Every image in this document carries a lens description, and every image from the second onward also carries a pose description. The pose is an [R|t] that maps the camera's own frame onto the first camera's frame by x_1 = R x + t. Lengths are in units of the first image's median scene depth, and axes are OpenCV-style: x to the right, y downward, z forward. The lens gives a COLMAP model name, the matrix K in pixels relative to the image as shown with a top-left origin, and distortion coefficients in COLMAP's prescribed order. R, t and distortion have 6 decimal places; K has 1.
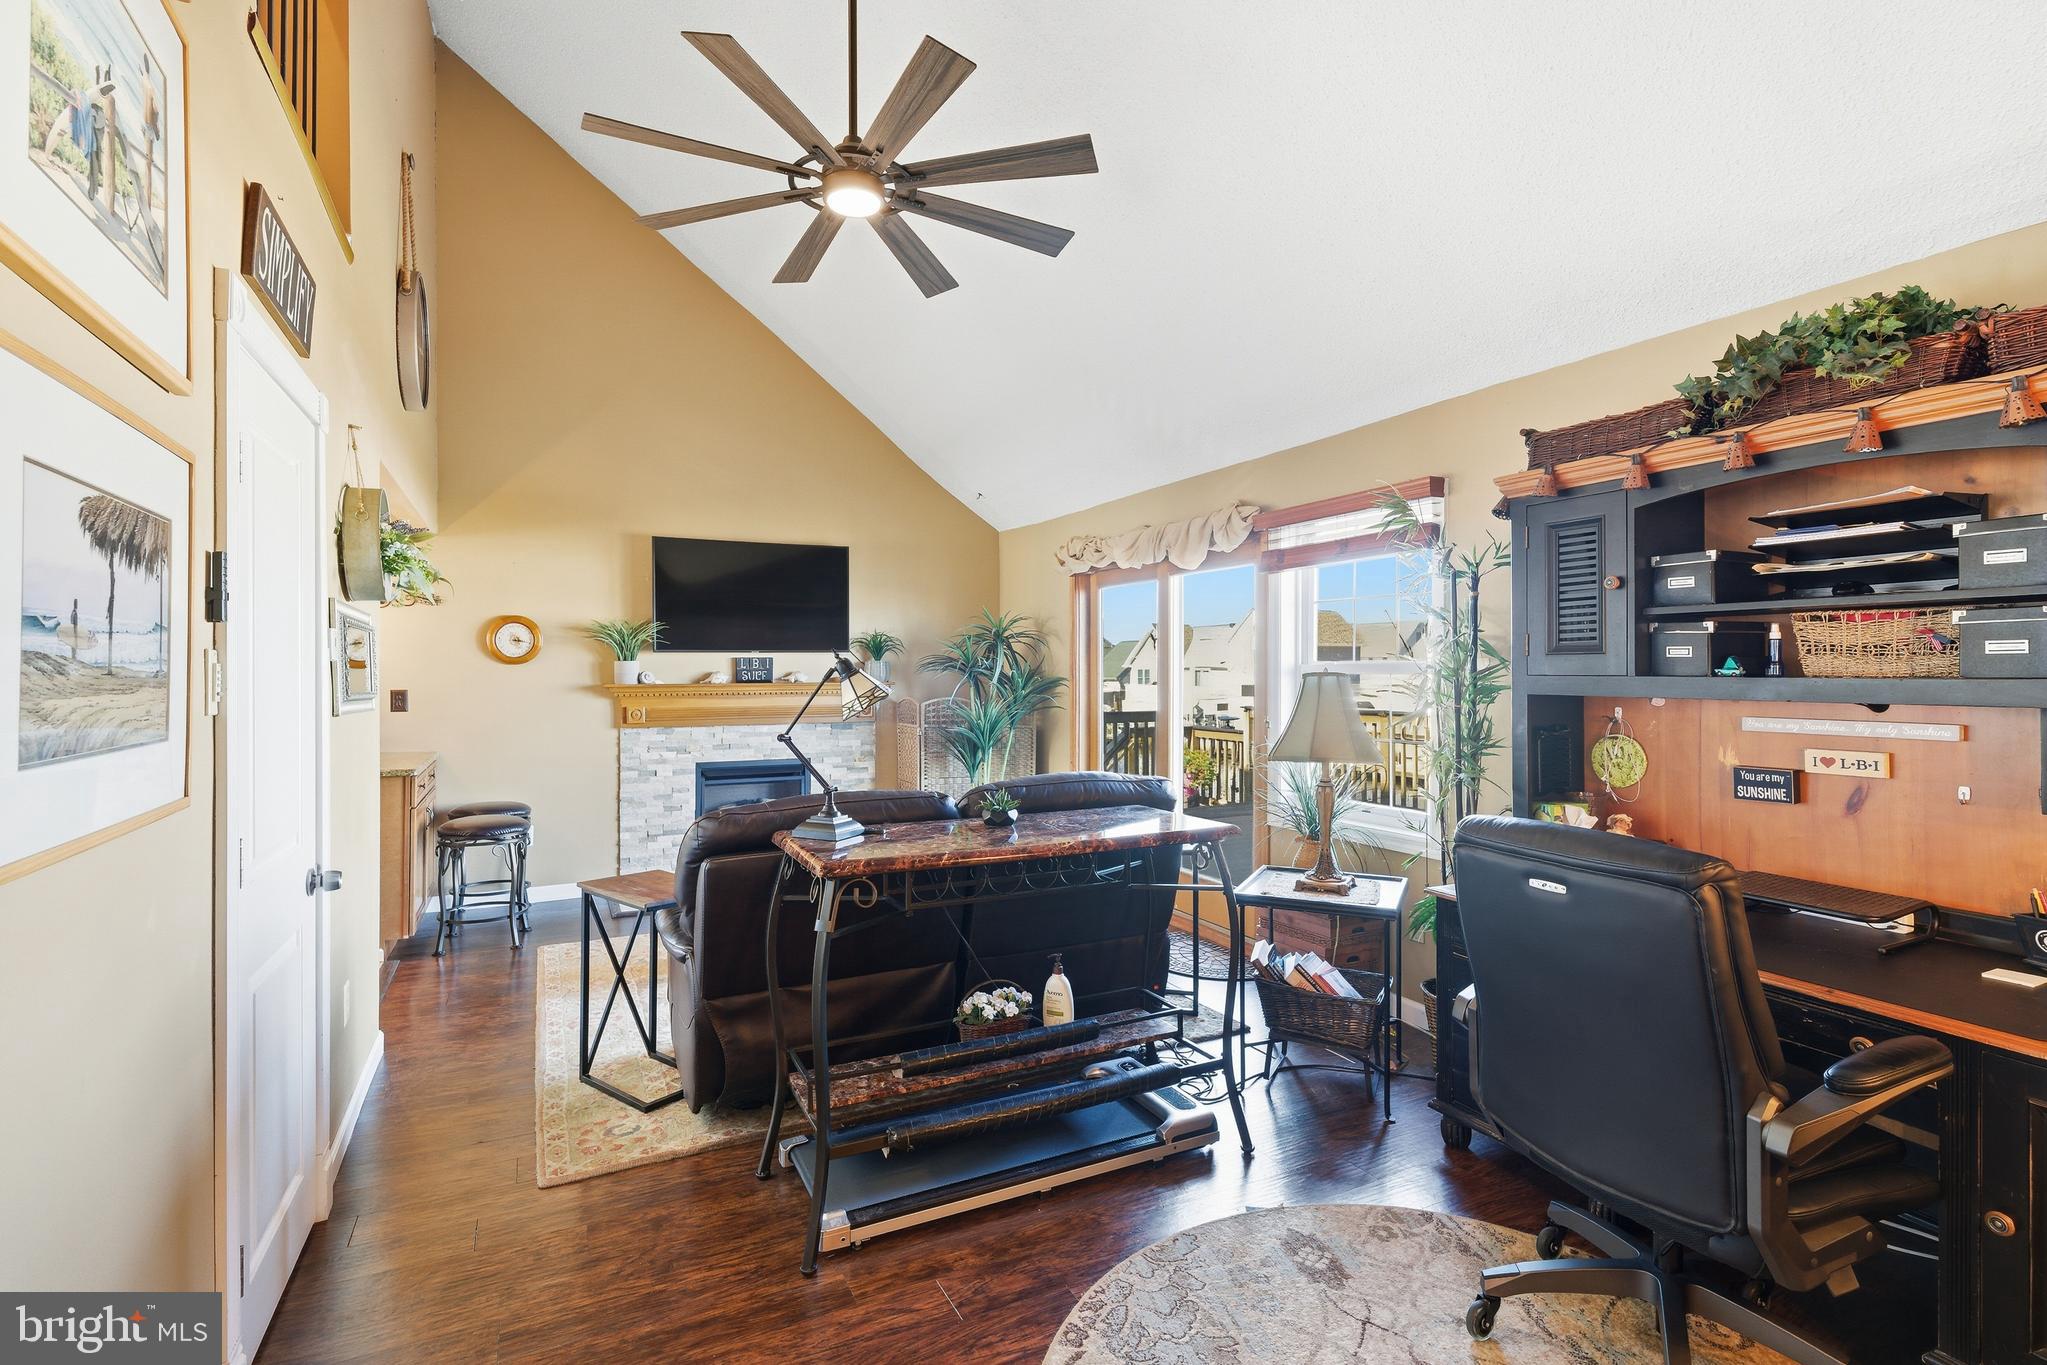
lens RADIAL K [[953.2, 0, 1011.9], [0, 953.2, 668.9], [0, 0, 1]] dist [-0.001929, -0.000084]
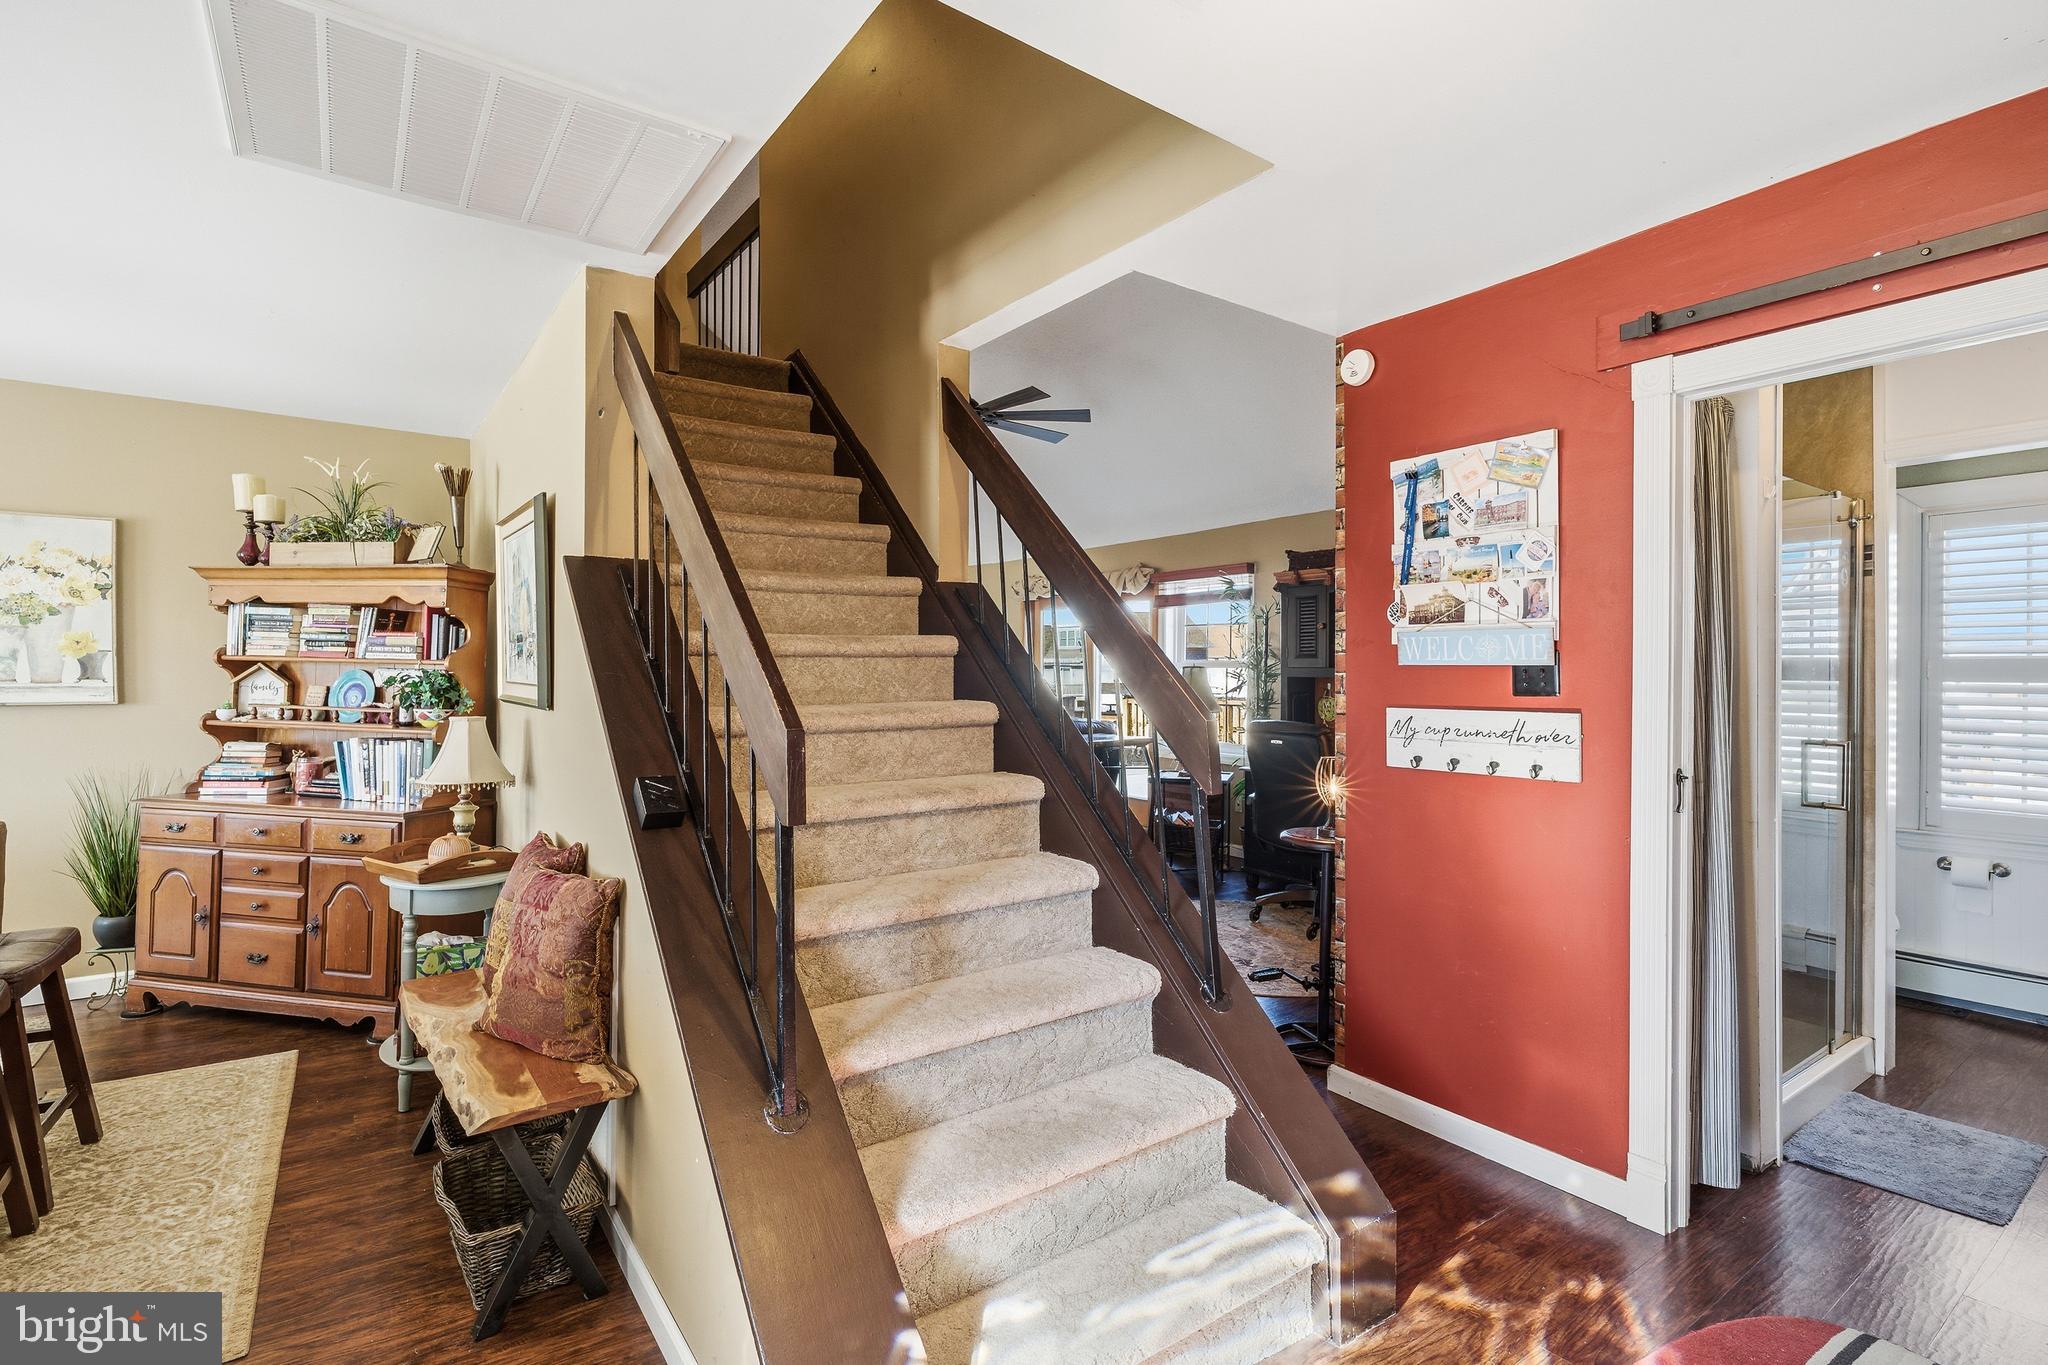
lens RADIAL K [[953.6, 0, 1025.5], [0, 953.6, 675.1], [0, 0, 1]] dist [-0.001929, -0.000084]
pose [[0.986058, 0.005146, 0.166321, -0.353560], [-0.006744, 0.999936, 0.009044, 0.007723], [-0.166264, -0.010039, 0.986030, -0.914475]]
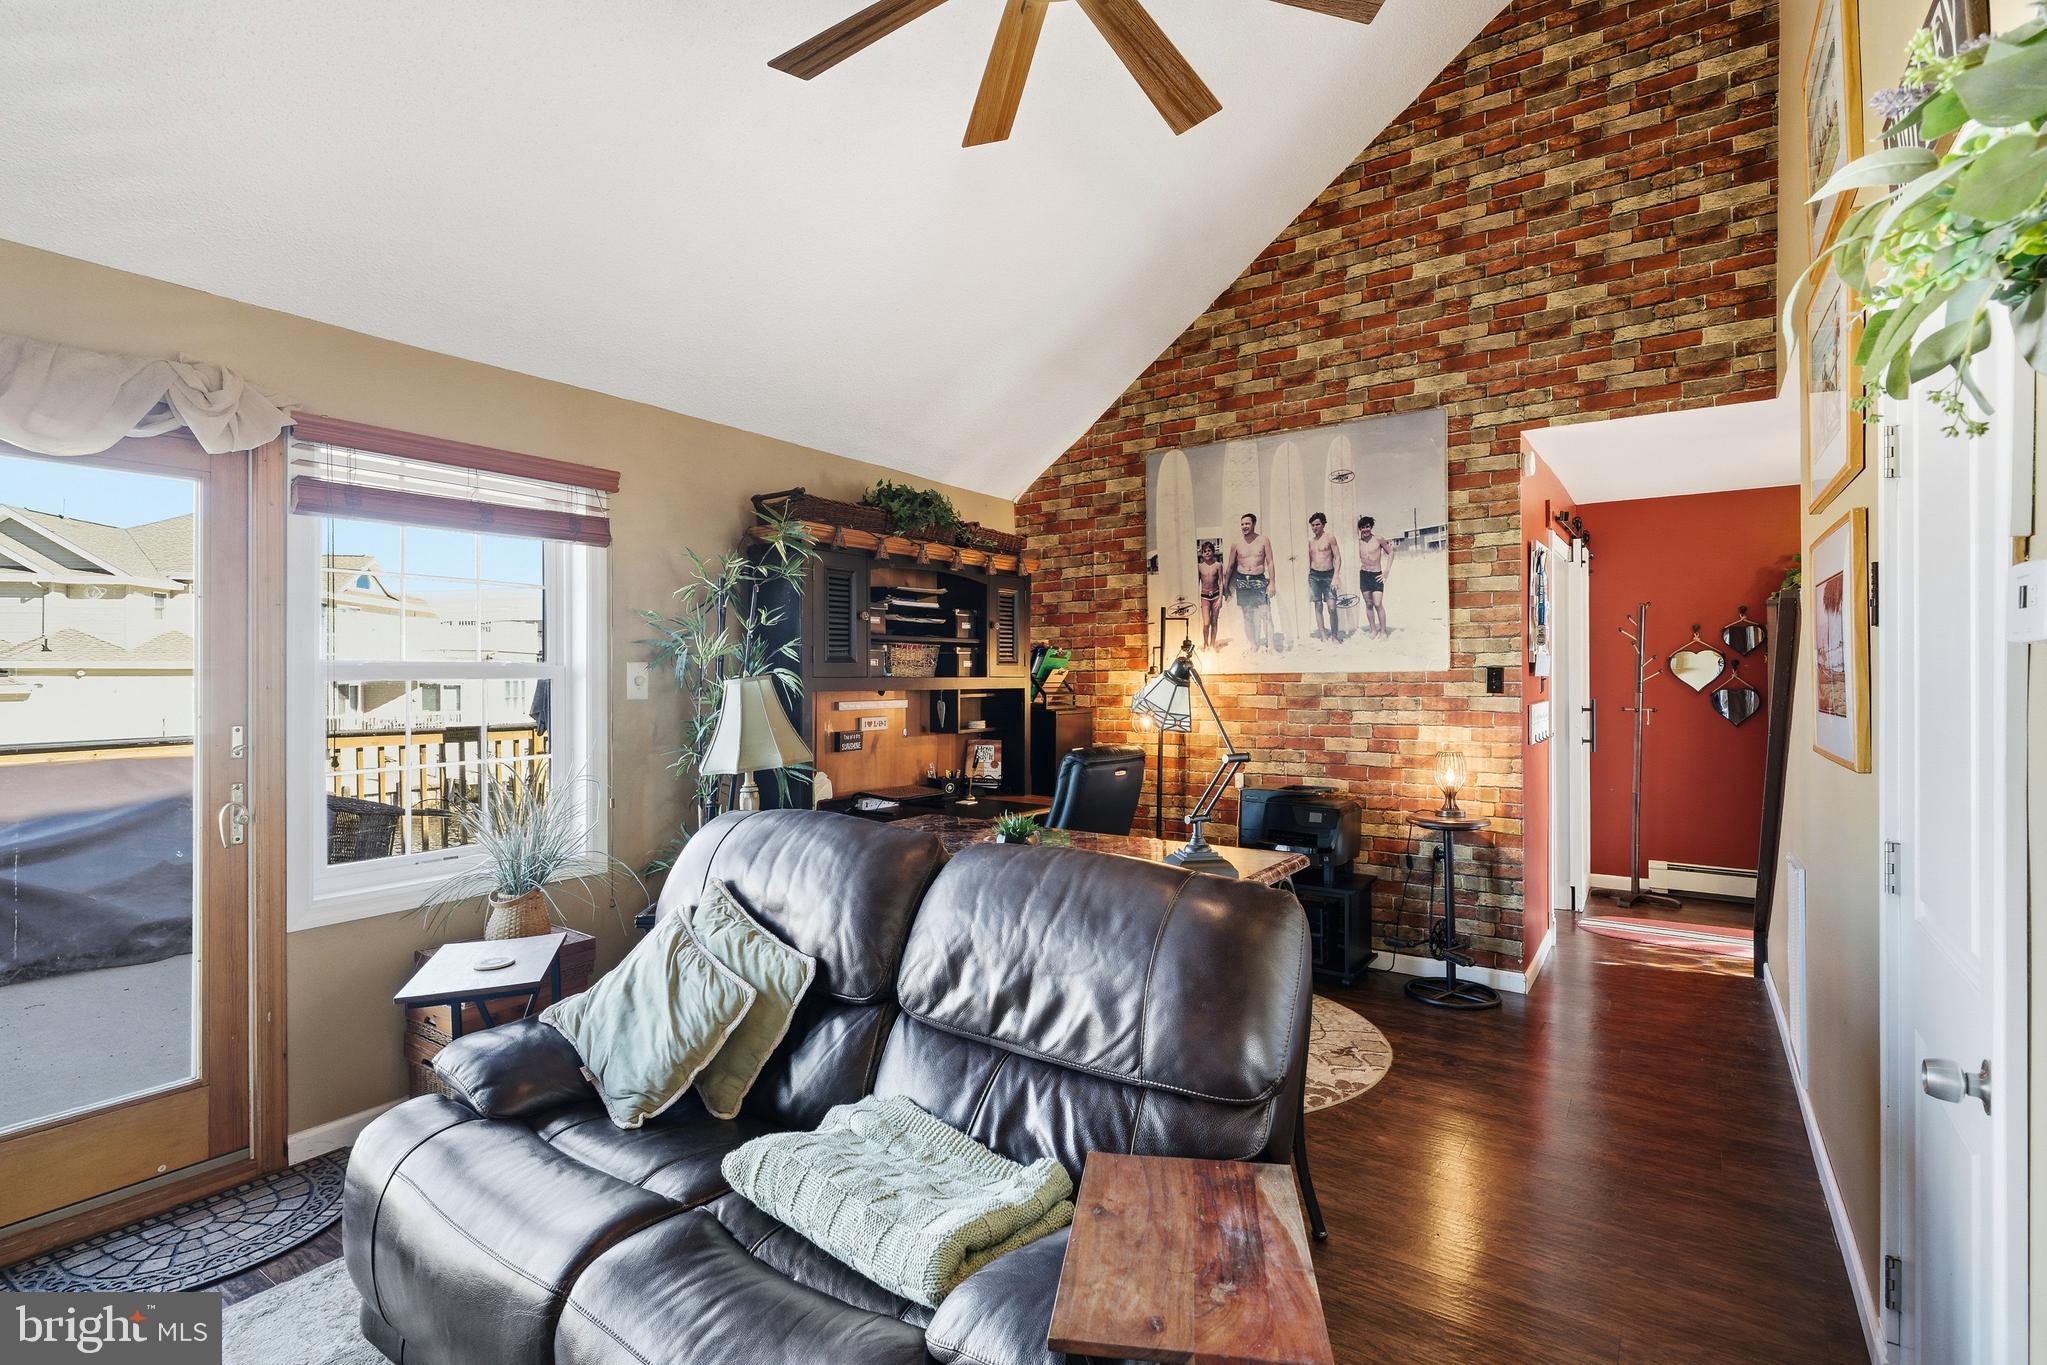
lens RADIAL K [[953.2, 0, 1017.5], [0, 953.2, 676.0], [0, 0, 1]] dist [-0.001929, -0.000084]
pose [[-0.469288, 0.002387, 0.883042, -0.691408], [-0.001265, 0.999994, -0.003375, 0.009298], [-0.883044, -0.002701, -0.469282, 1.244410]]
